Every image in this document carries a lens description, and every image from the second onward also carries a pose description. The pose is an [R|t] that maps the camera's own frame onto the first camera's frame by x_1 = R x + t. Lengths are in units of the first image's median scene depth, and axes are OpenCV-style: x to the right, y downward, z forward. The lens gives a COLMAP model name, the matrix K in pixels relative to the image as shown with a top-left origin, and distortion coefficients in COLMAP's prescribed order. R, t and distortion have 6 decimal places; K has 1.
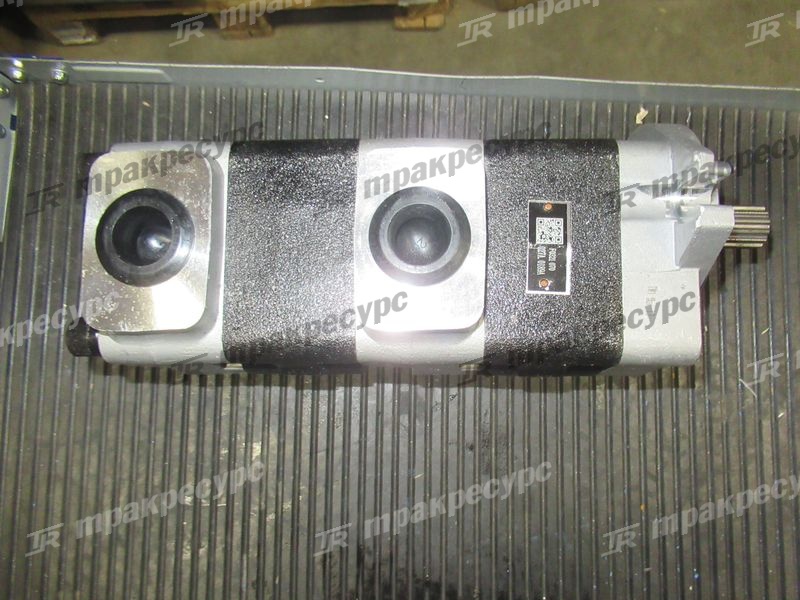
lens RADIAL K [[322.0, 0, 399.8], [0, 322.0, 292.9], [0, 0, 1]] dist [0.005547, -0.000447]
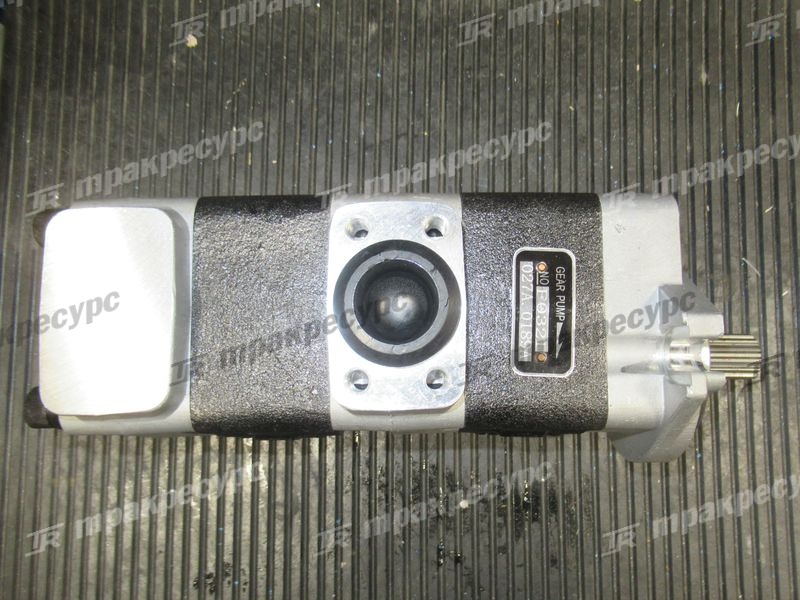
lens RADIAL K [[322.0, 0, 395.3], [0, 322.0, 308.1], [0, 0, 1]] dist [0.005547, -0.000447]
pose [[0.999935, -0.008429, -0.007642, 0.008312], [0.008434, 0.999964, 0.000638, 0.392728], [0.007636, -0.000703, 0.999971, 0.014638]]
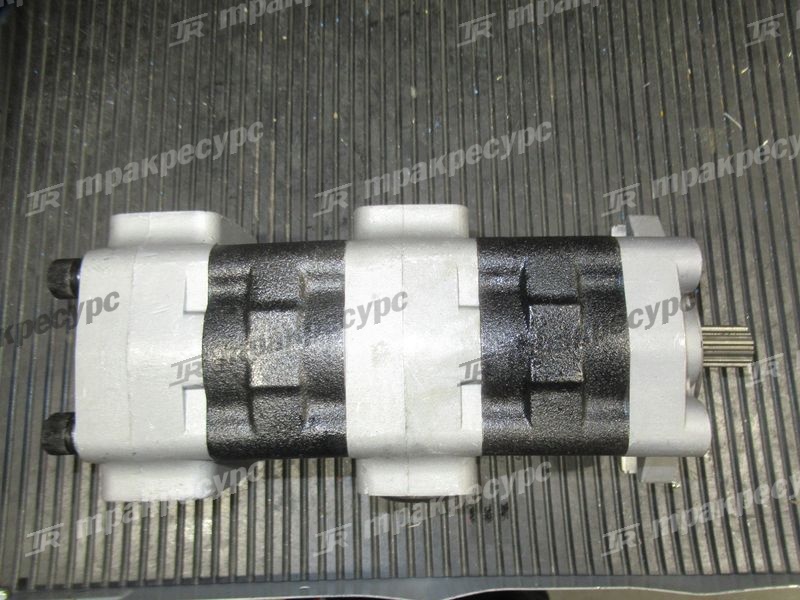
lens RADIAL K [[322.0, 0, 397.2], [0, 322.0, 301.1], [0, 0, 1]] dist [0.005547, -0.000447]
pose [[0.999340, -0.033635, 0.013744, -0.044814], [0.034255, 0.998271, -0.047762, 0.858084], [-0.012114, 0.048201, 0.998764, -0.008968]]
